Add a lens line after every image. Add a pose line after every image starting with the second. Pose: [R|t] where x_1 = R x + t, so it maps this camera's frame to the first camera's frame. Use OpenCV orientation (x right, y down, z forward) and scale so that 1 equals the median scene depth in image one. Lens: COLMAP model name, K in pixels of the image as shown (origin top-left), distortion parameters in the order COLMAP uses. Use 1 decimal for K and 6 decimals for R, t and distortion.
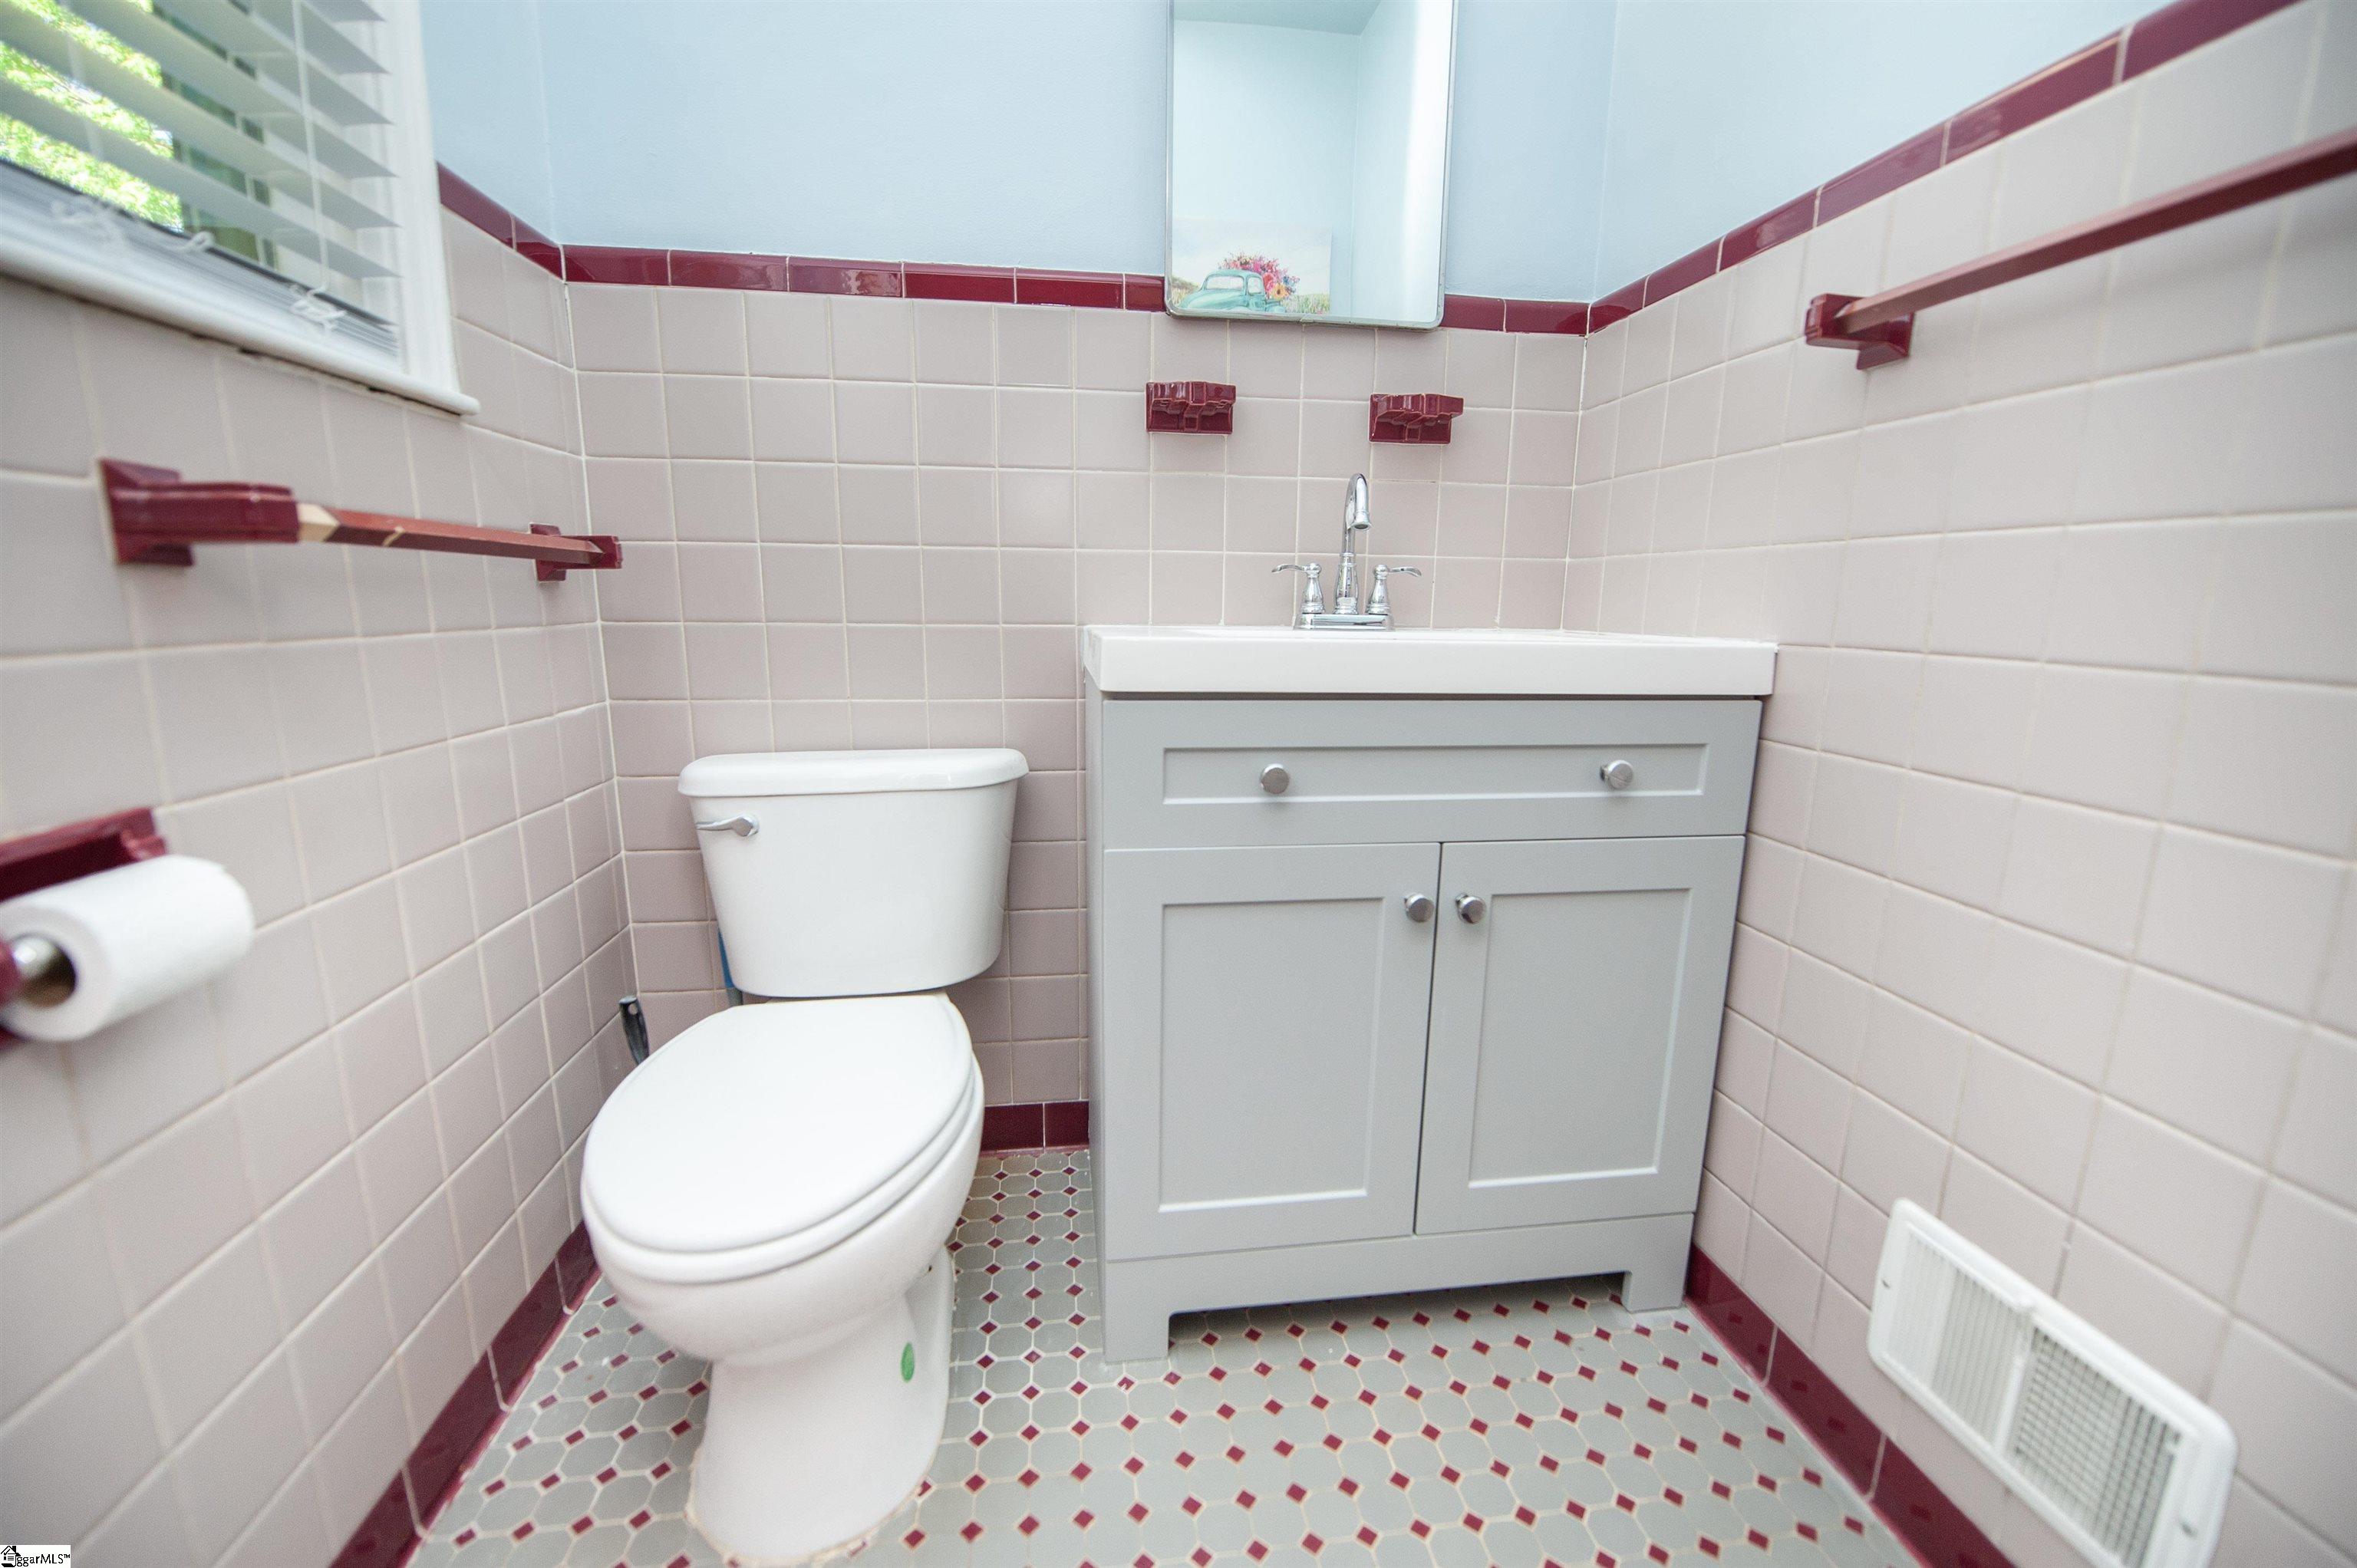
lens RADIAL K [[958.0, 0, 1183.4], [0, 958.0, 785.3], [0, 0, 1]] dist [-0.013785, -0.003948]
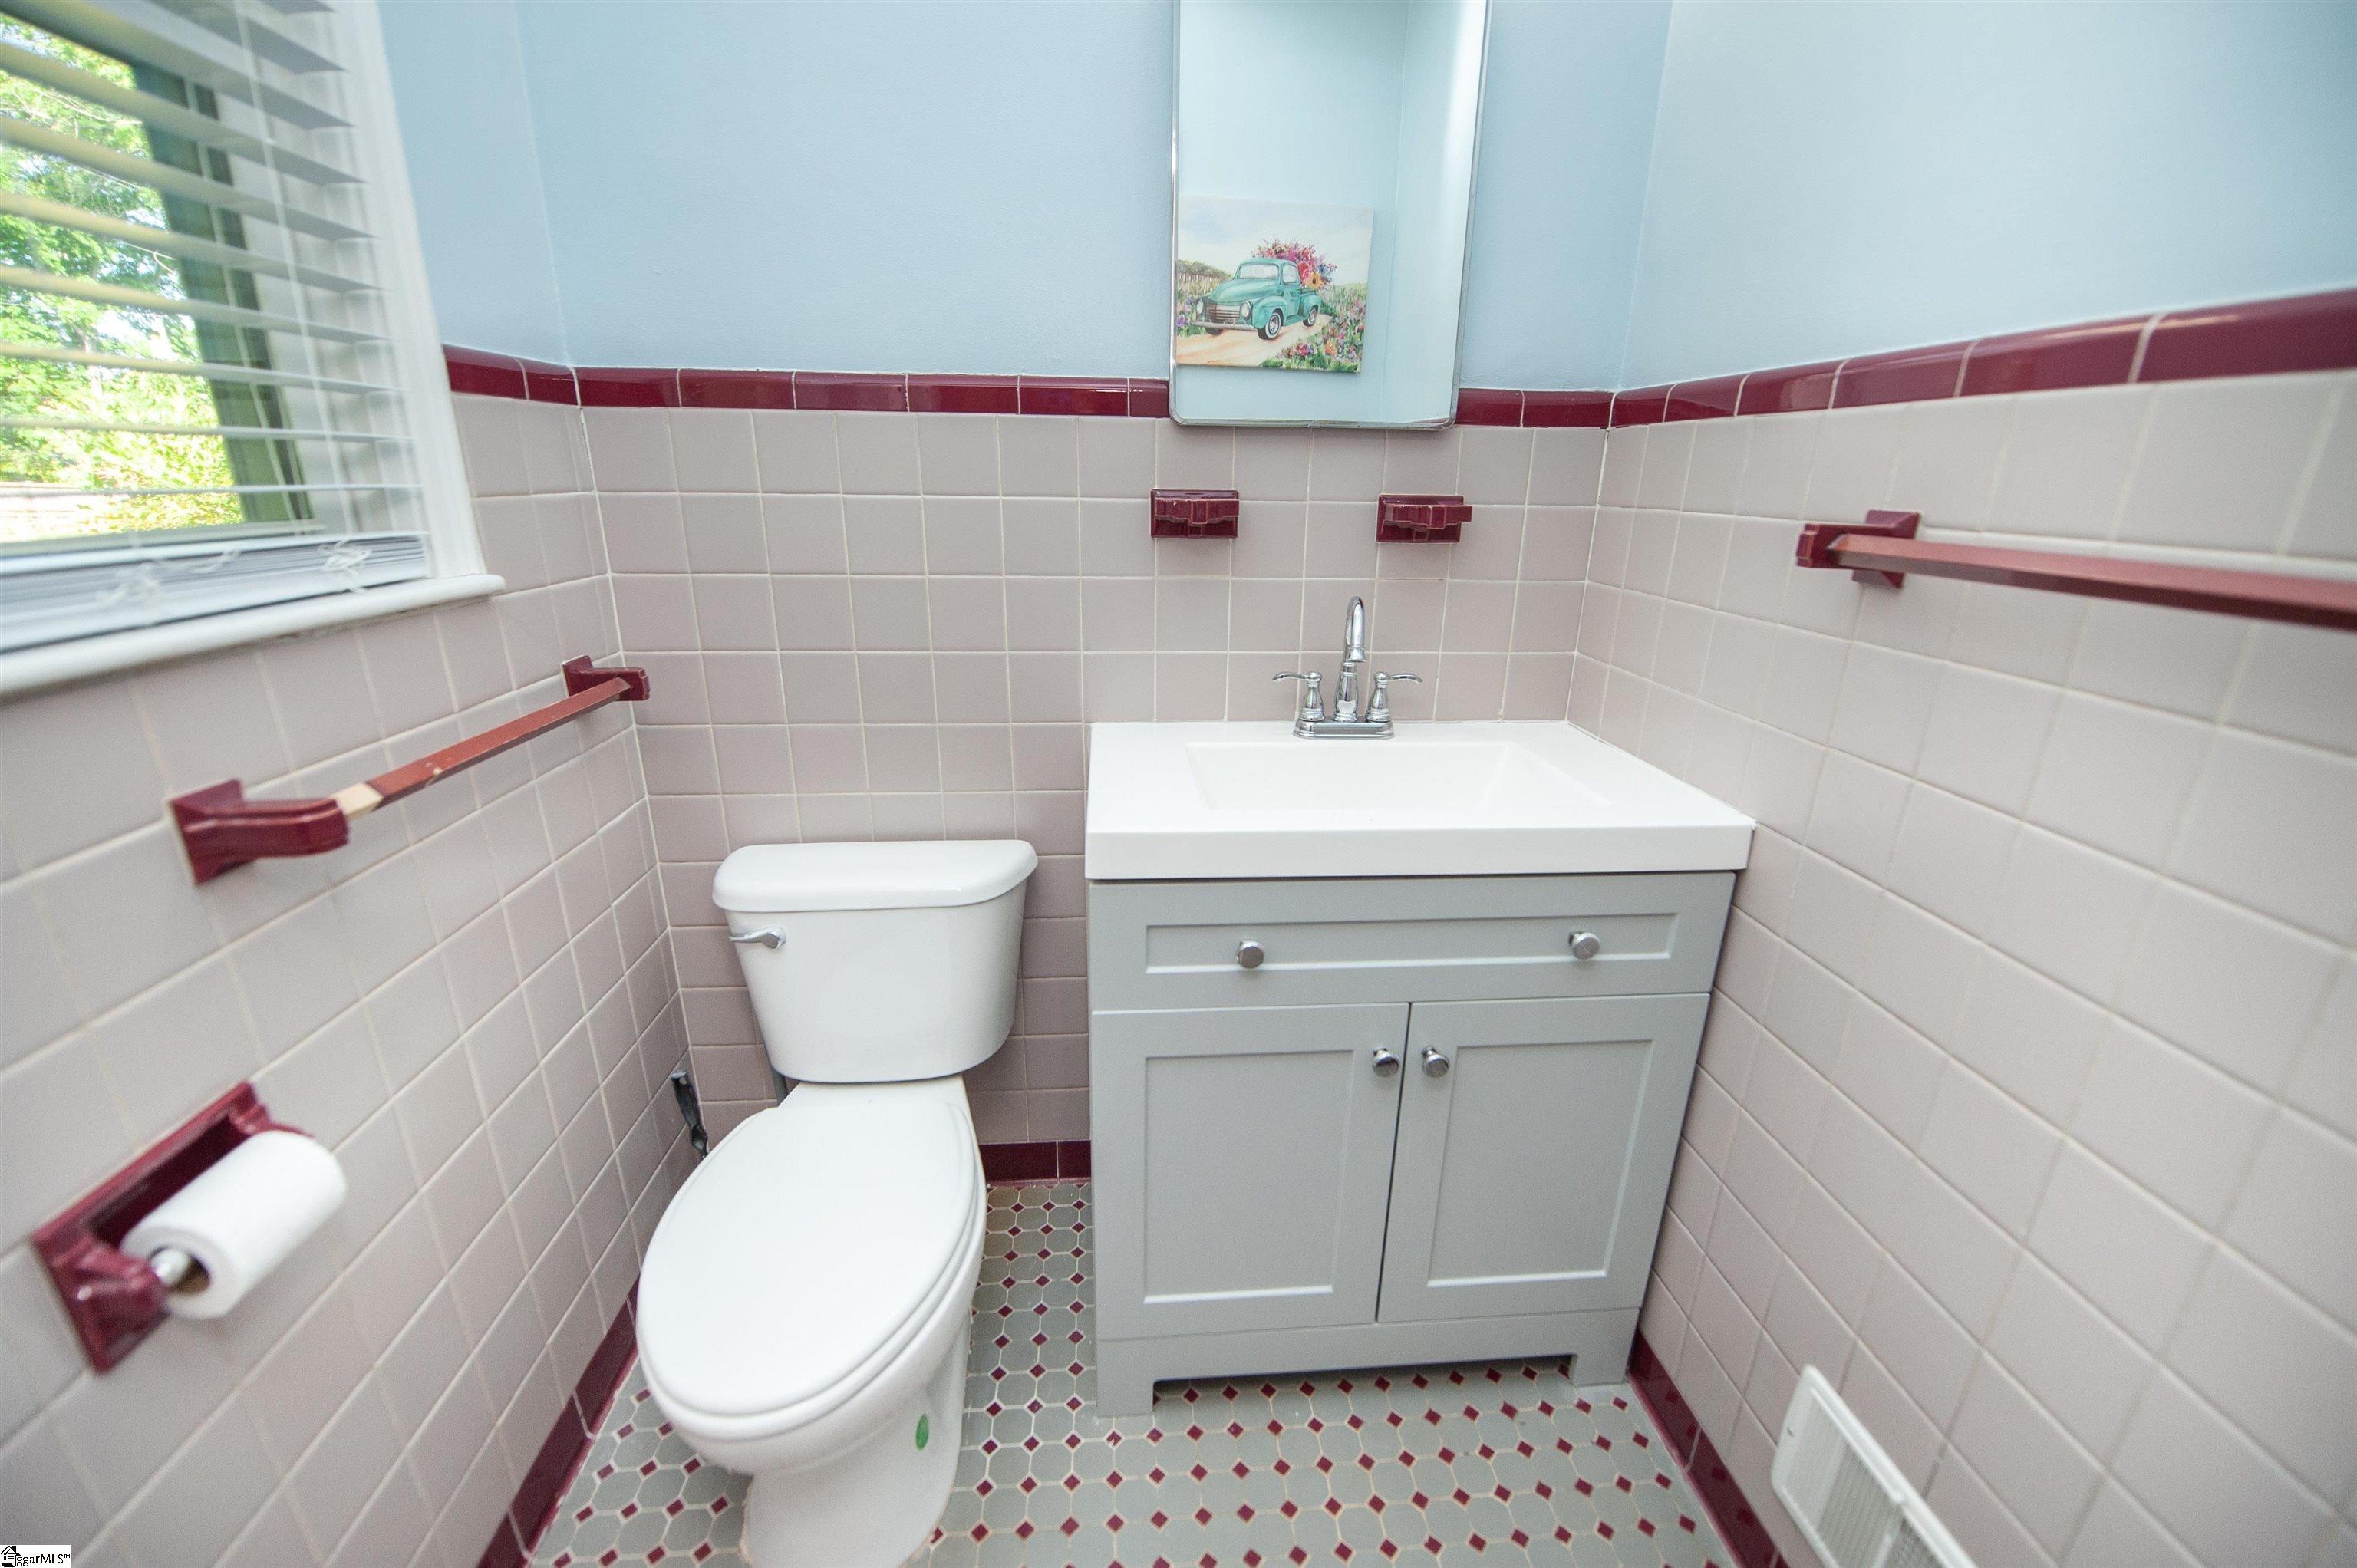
lens RADIAL K [[951.2, 0, 1182.7], [0, 951.2, 787.8], [0, 0, 1]] dist [-0.013330, -0.004180]
pose [[0.998379, 0.020829, -0.052968, 0.065160], [-0.014141, 0.992226, 0.123644, -0.287250], [0.055131, -0.122695, 0.990912, -0.025671]]
